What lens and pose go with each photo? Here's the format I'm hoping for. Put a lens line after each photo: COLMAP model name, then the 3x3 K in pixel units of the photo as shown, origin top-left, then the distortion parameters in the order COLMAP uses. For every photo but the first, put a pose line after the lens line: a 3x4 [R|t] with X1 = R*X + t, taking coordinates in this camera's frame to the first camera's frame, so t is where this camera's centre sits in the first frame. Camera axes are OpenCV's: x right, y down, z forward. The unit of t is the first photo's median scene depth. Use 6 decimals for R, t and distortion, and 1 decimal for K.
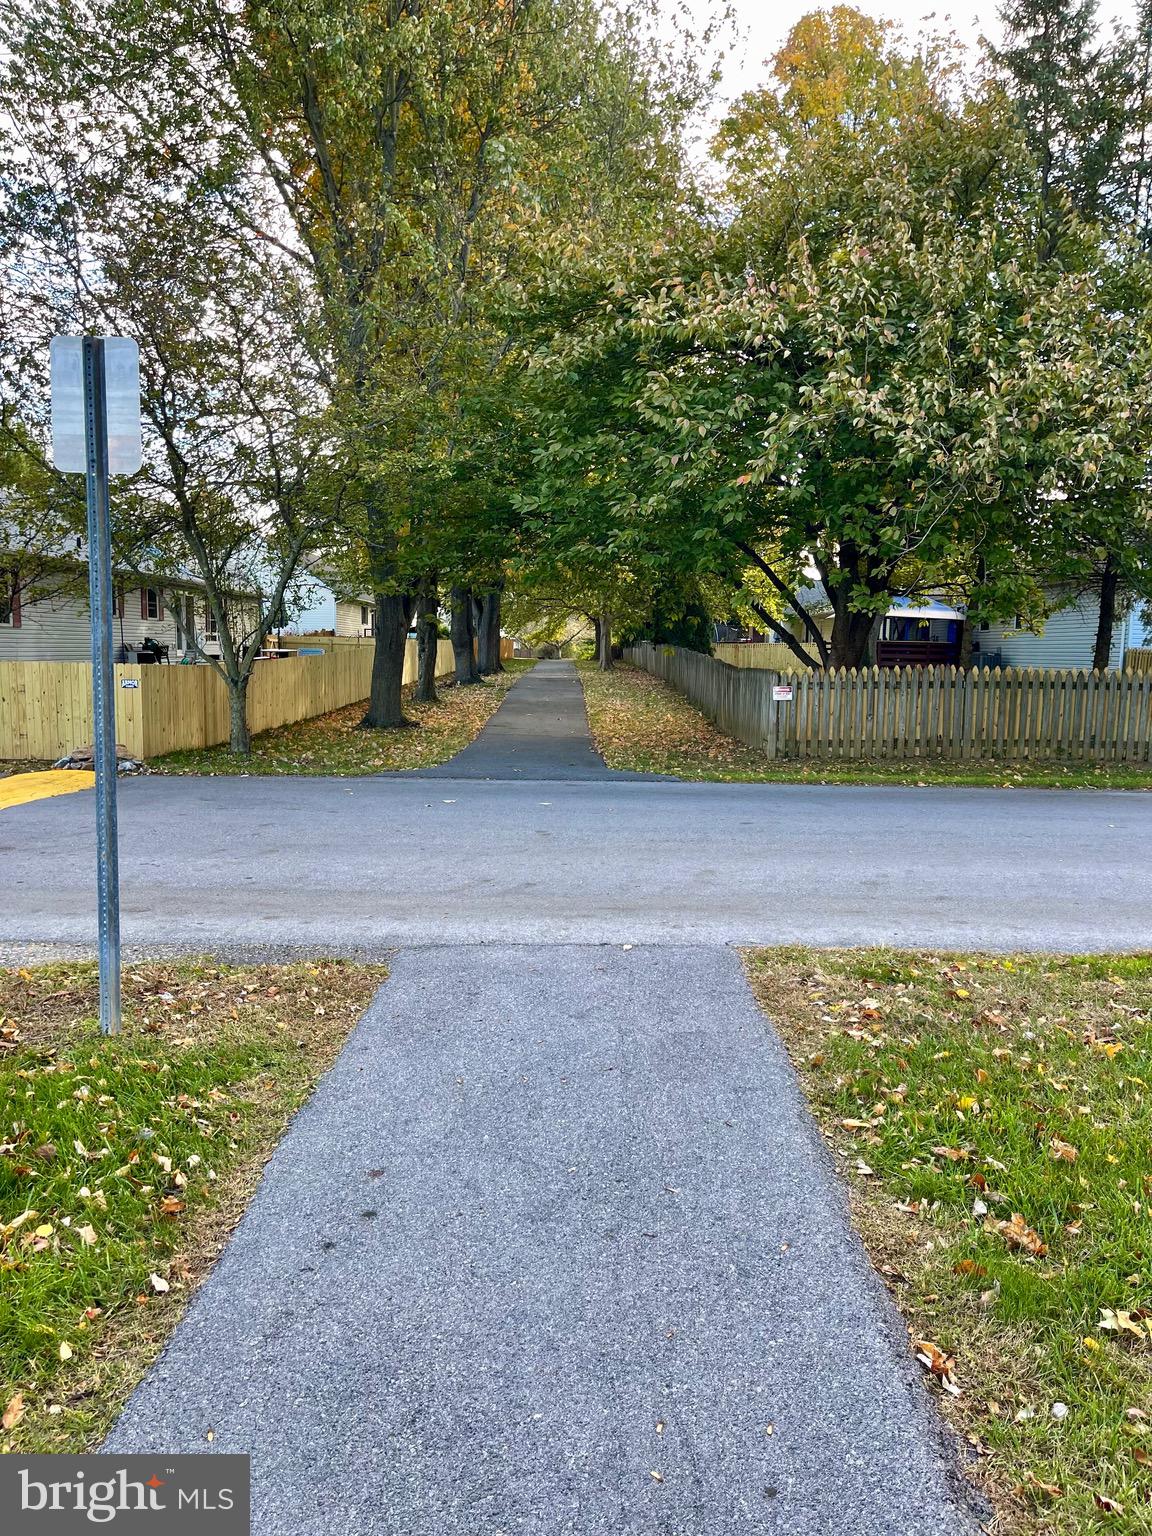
lens RADIAL K [[1120.9, 0, 575.0], [0, 1120.9, 768.3], [0, 0, 1]] dist [0.000475, 0.000018]
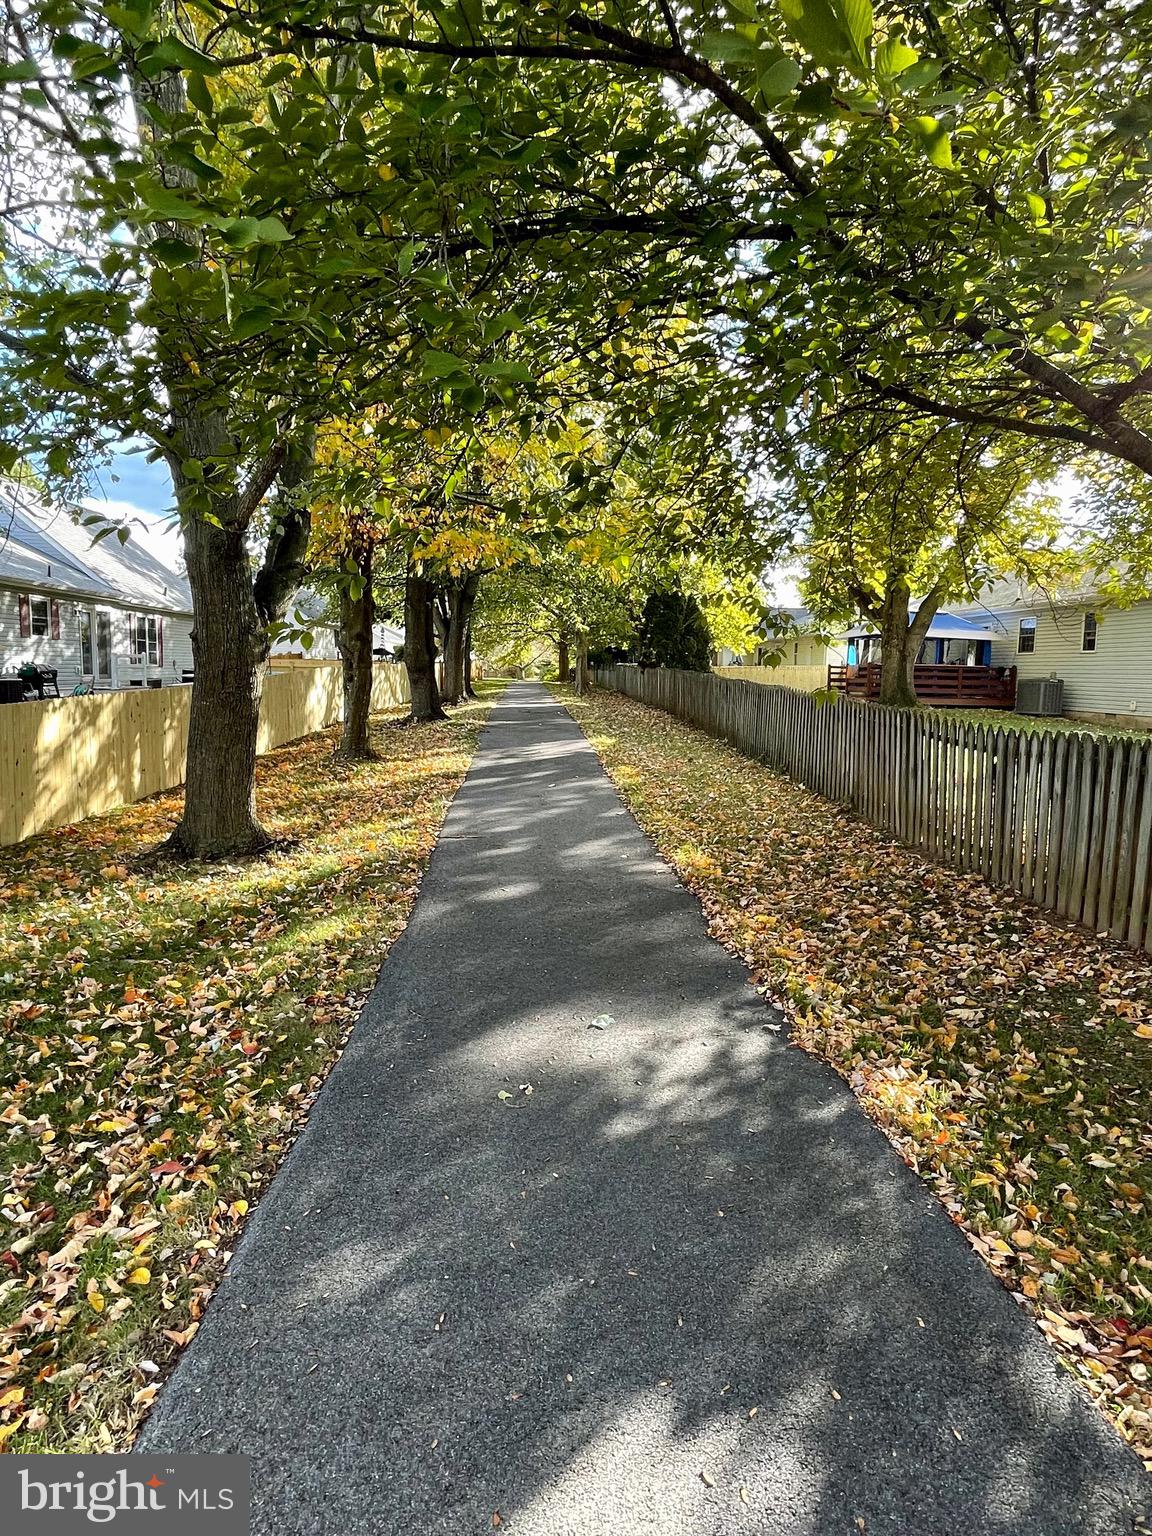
lens RADIAL K [[894.5, 0, 576.9], [0, 894.5, 767.9], [0, 0, 1]] dist [0.000382, 0.000005]
pose [[0.998775, -0.007297, 0.048941, -0.022408], [0.007089, 0.999965, 0.004413, -0.043939], [-0.048971, -0.004060, 0.998792, 0.373976]]
